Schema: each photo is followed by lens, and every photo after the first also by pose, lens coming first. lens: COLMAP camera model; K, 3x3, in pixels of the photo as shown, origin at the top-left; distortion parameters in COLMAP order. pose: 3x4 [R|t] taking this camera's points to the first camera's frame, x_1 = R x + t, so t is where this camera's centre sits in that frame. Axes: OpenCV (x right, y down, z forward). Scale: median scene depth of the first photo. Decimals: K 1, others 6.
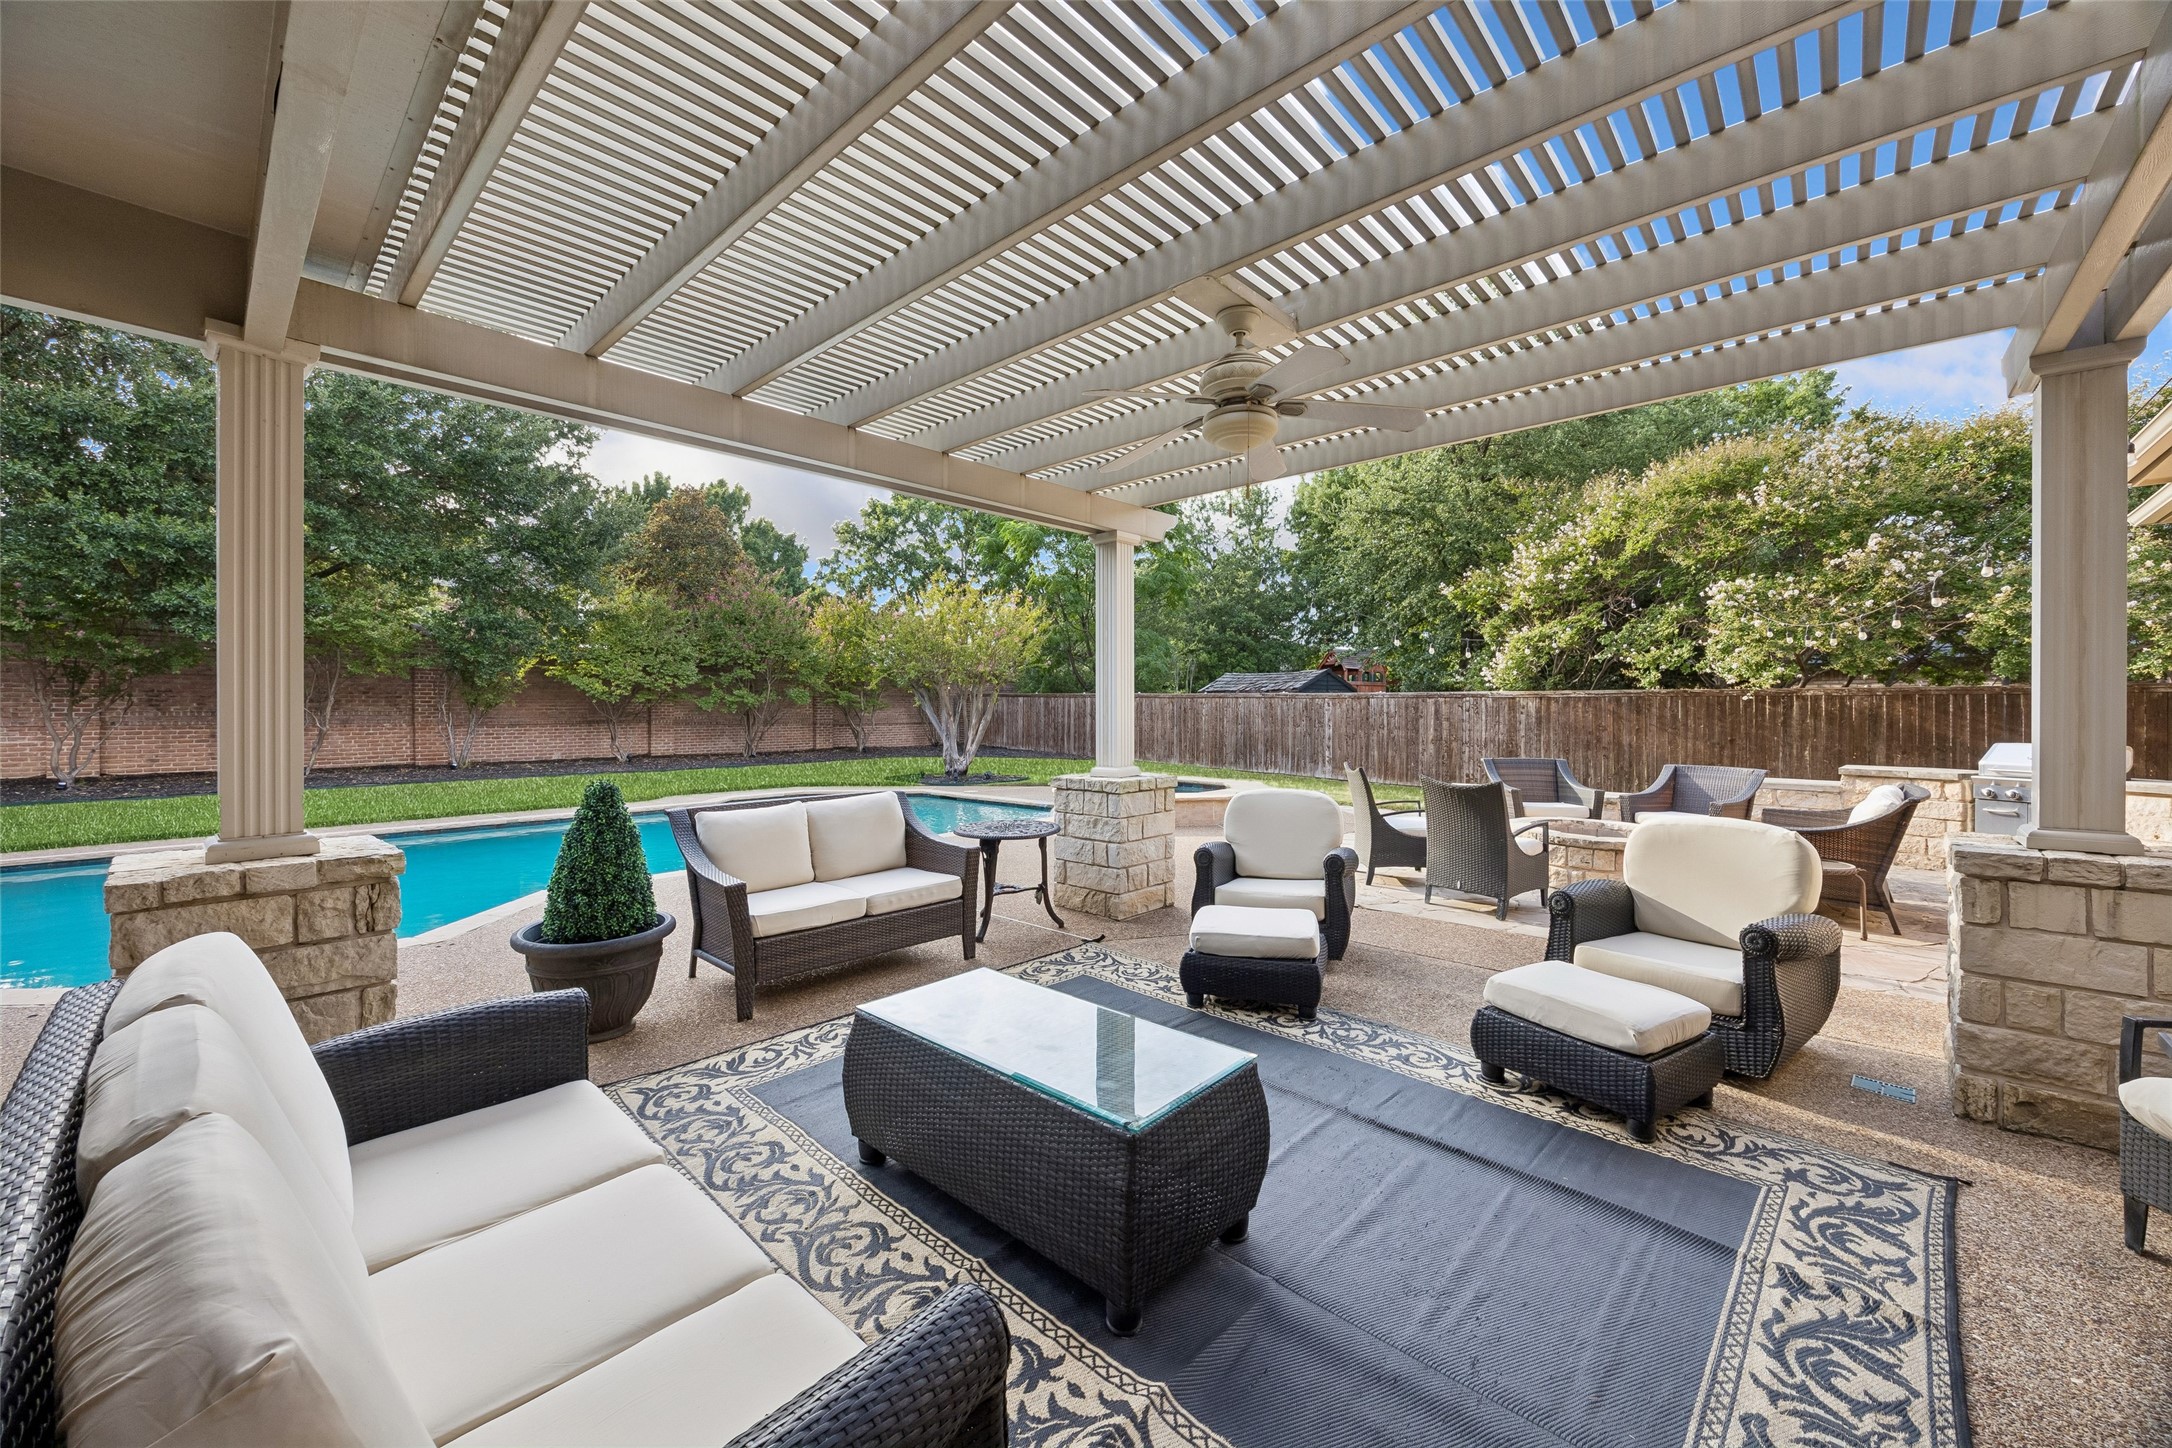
lens RADIAL K [[845.5, 0, 1081.1], [0, 845.5, 725.3], [0, 0, 1]] dist [-0.001361, 0.000807]
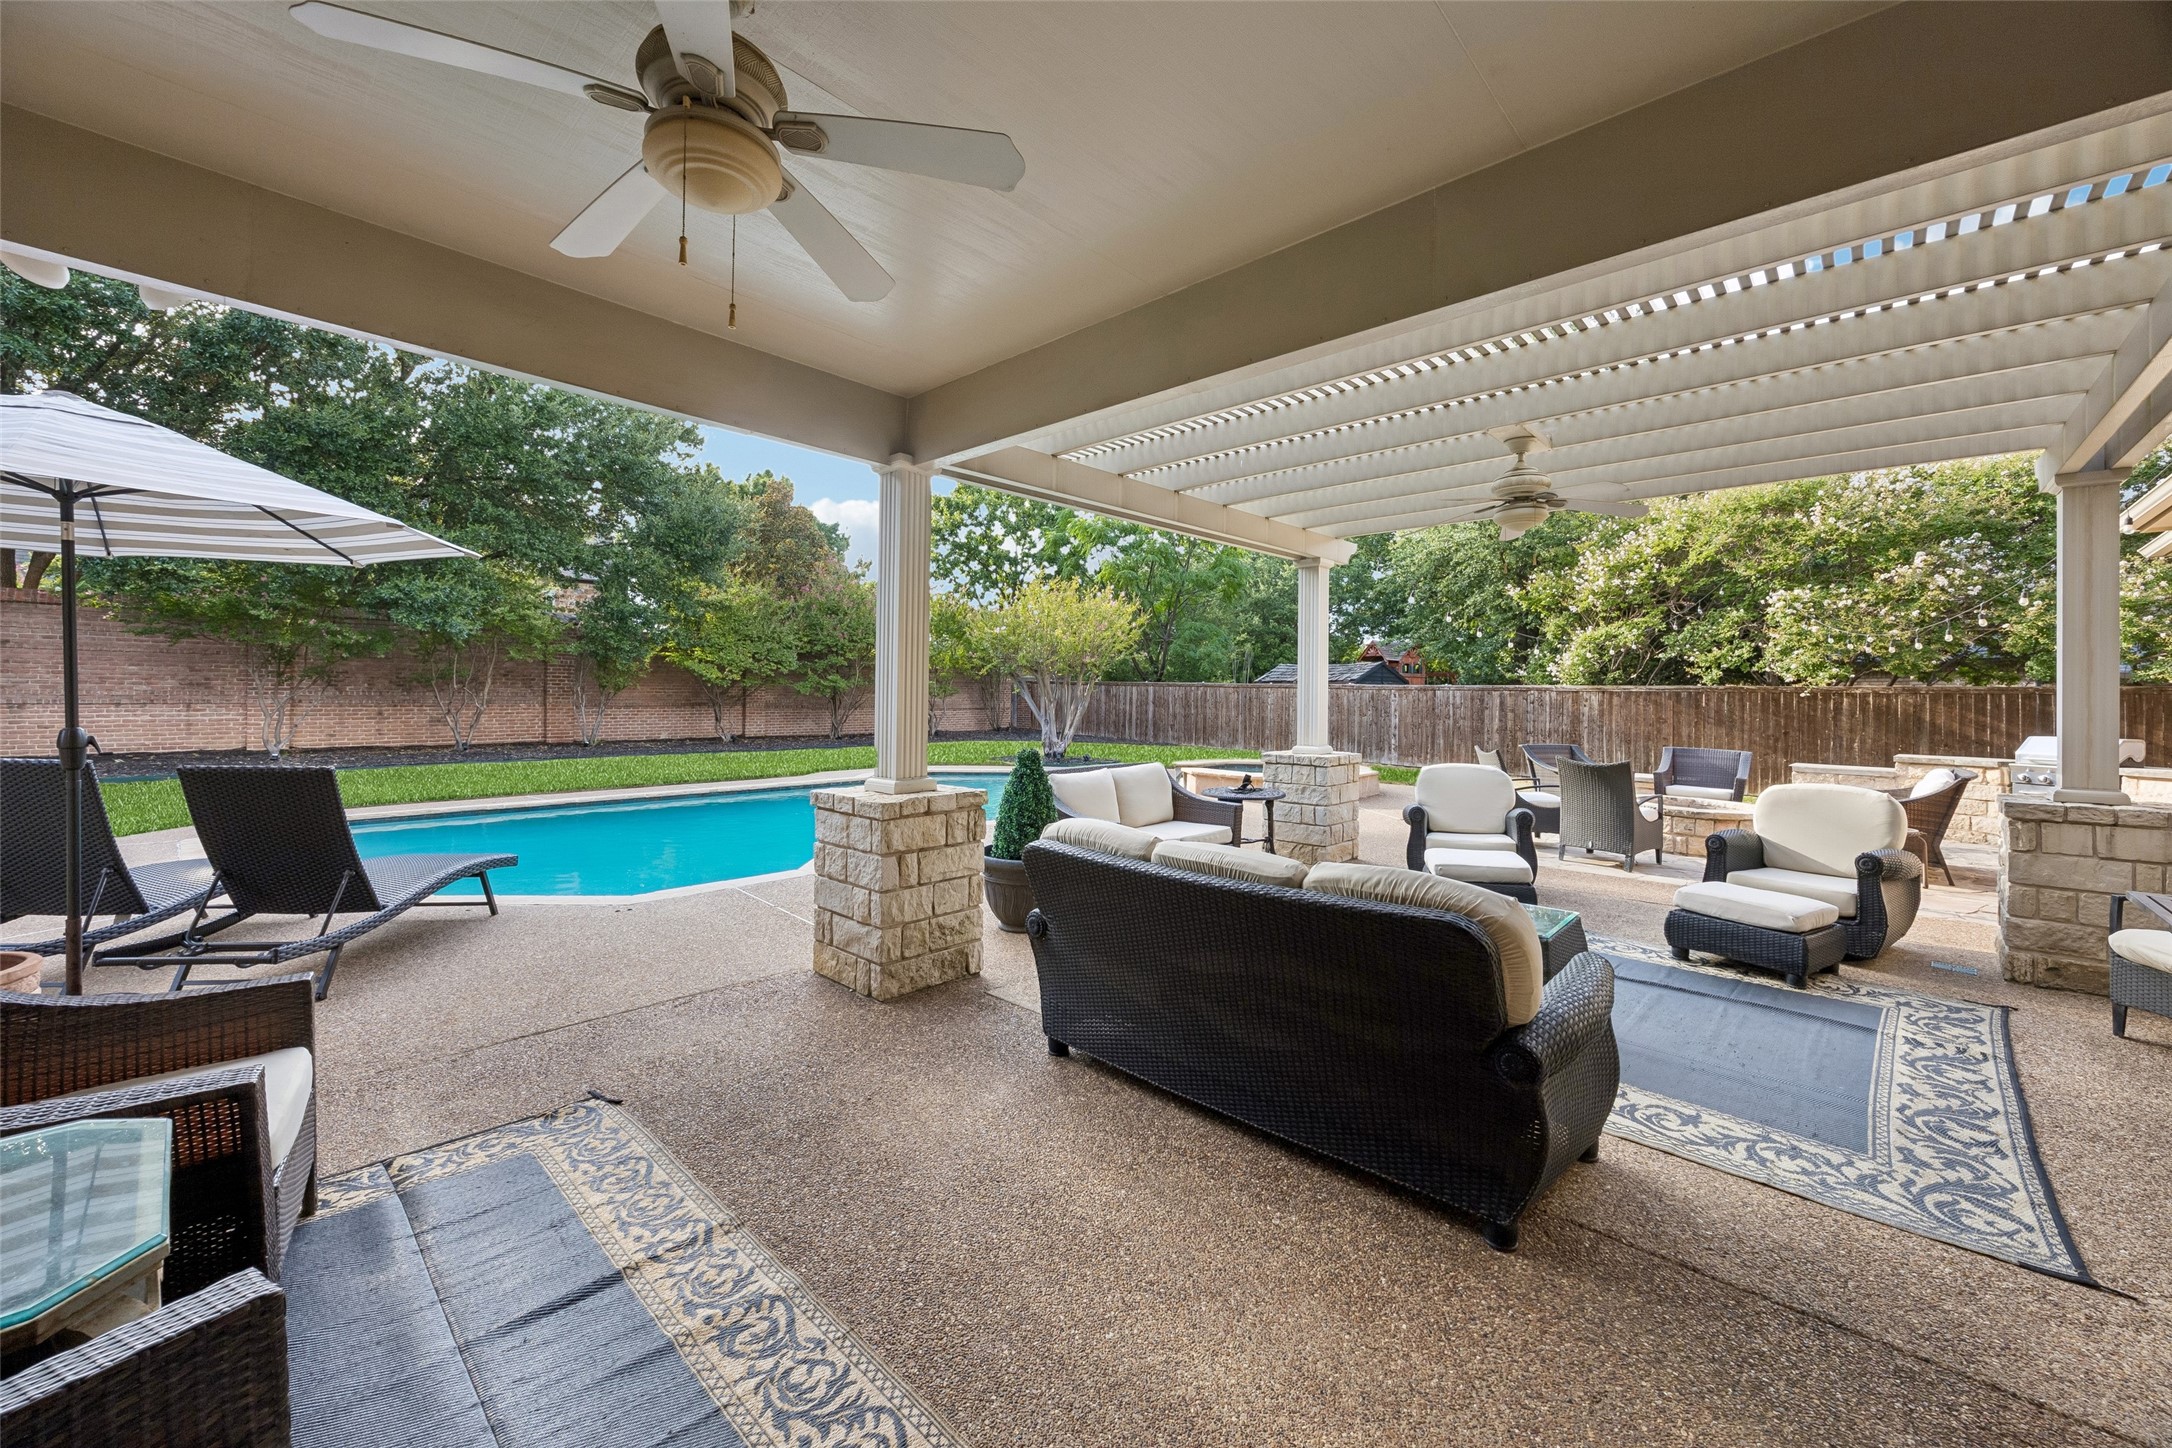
lens RADIAL K [[845.5, 0, 1087.4], [0, 845.5, 702.3], [0, 0, 1]] dist [-0.001361, 0.000807]
pose [[0.999849, 0.010979, -0.013475, -0.152556], [-0.011140, 0.999867, -0.011946, 0.001666], [0.013342, 0.012095, 0.999838, -0.138814]]
